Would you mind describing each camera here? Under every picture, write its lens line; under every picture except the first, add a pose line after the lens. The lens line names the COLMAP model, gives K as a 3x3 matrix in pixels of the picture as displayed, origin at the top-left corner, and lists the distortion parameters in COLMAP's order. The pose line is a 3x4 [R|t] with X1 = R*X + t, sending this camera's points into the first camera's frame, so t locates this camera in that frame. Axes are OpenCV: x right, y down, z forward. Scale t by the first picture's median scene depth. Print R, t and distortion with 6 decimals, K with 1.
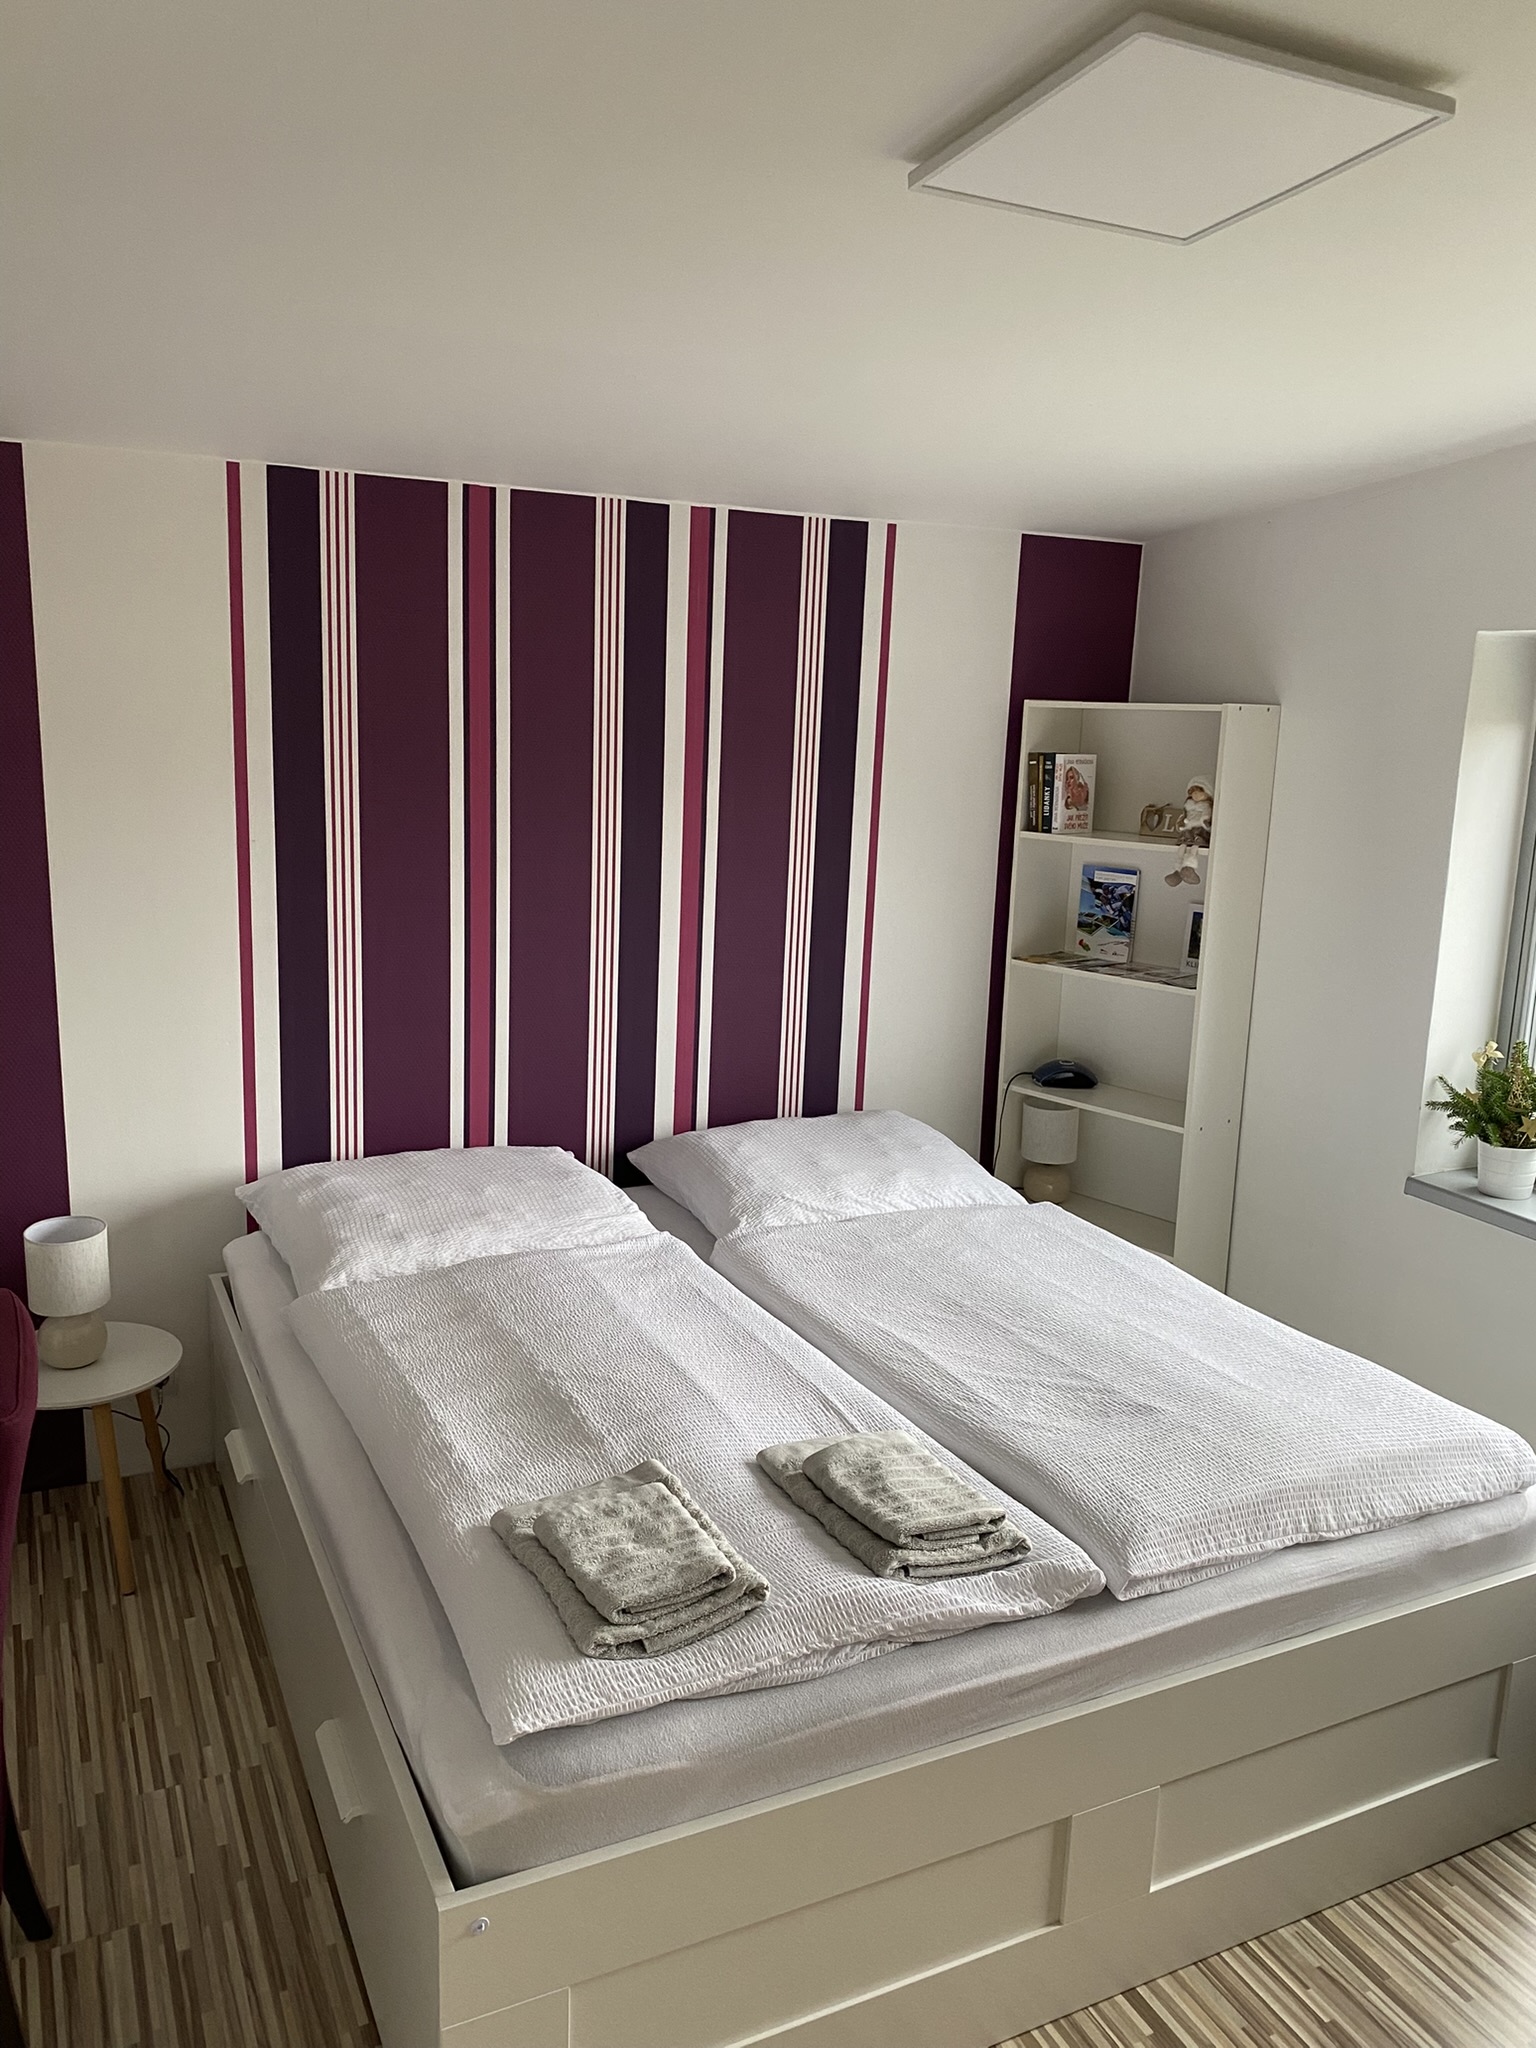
lens RADIAL K [[1583.1, 0, 781.6], [0, 1583.1, 1018.7], [0, 0, 1]] dist [0.063302, -0.000935]
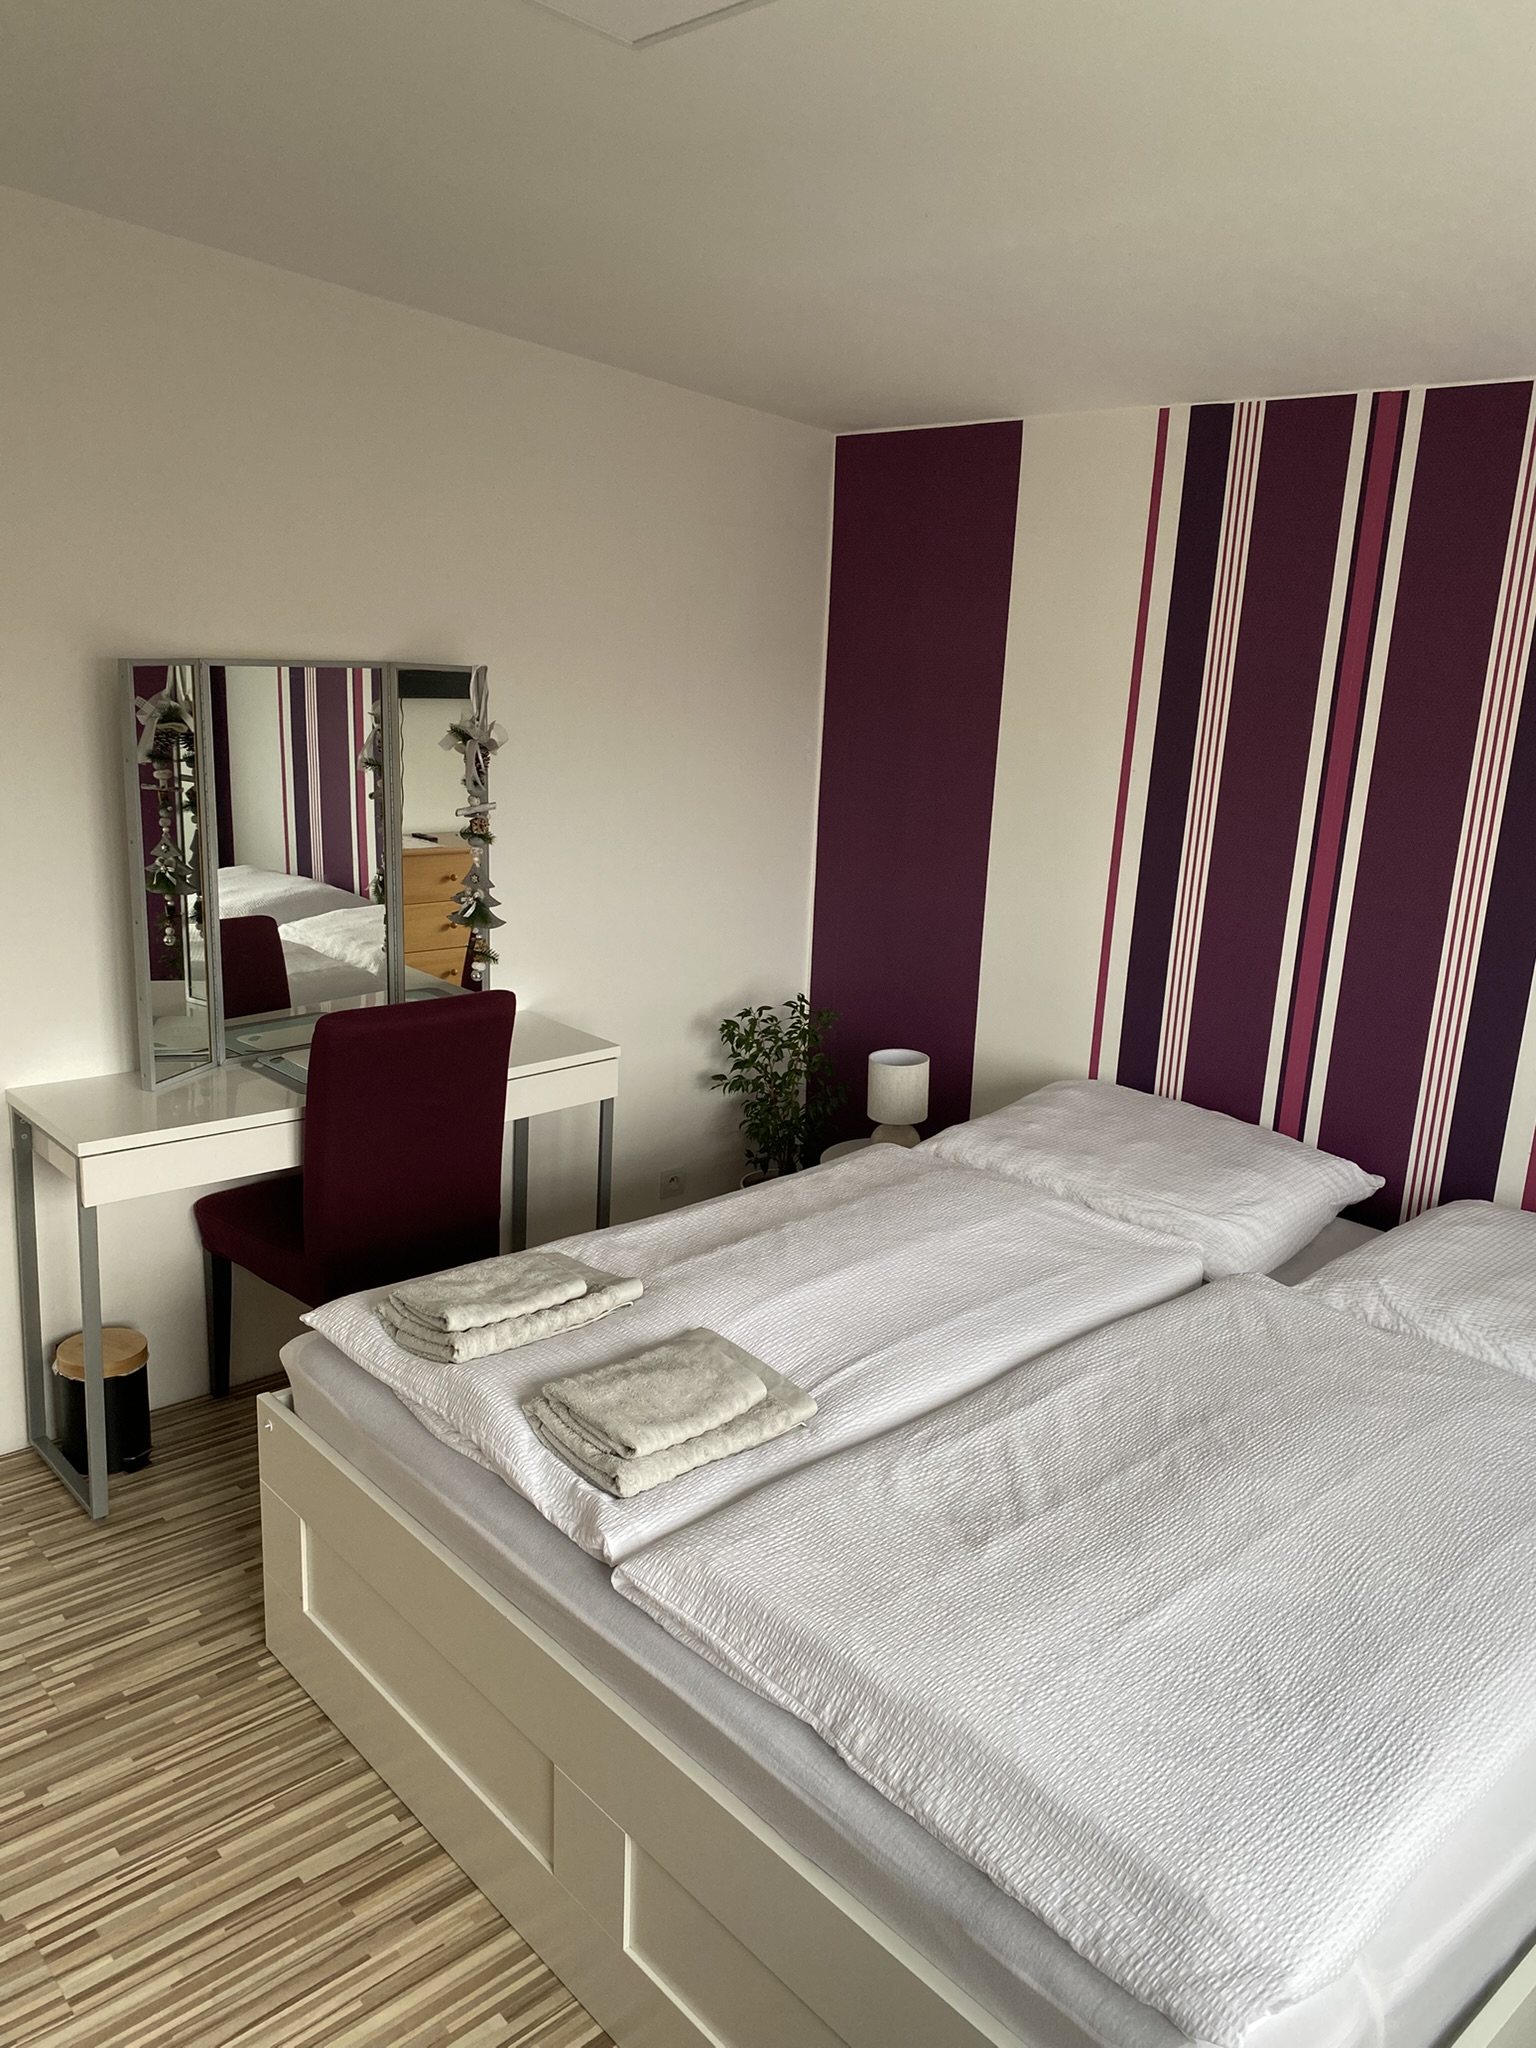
lens RADIAL K [[1583.1, 0, 781.6], [0, 1583.1, 1018.7], [0, 0, 1]] dist [0.063302, -0.000935]
pose [[0.277113, 0.216374, -0.936157, 0.686314], [-0.234659, 0.960052, 0.152435, -0.064978], [0.931742, 0.177435, 0.316817, 0.518256]]
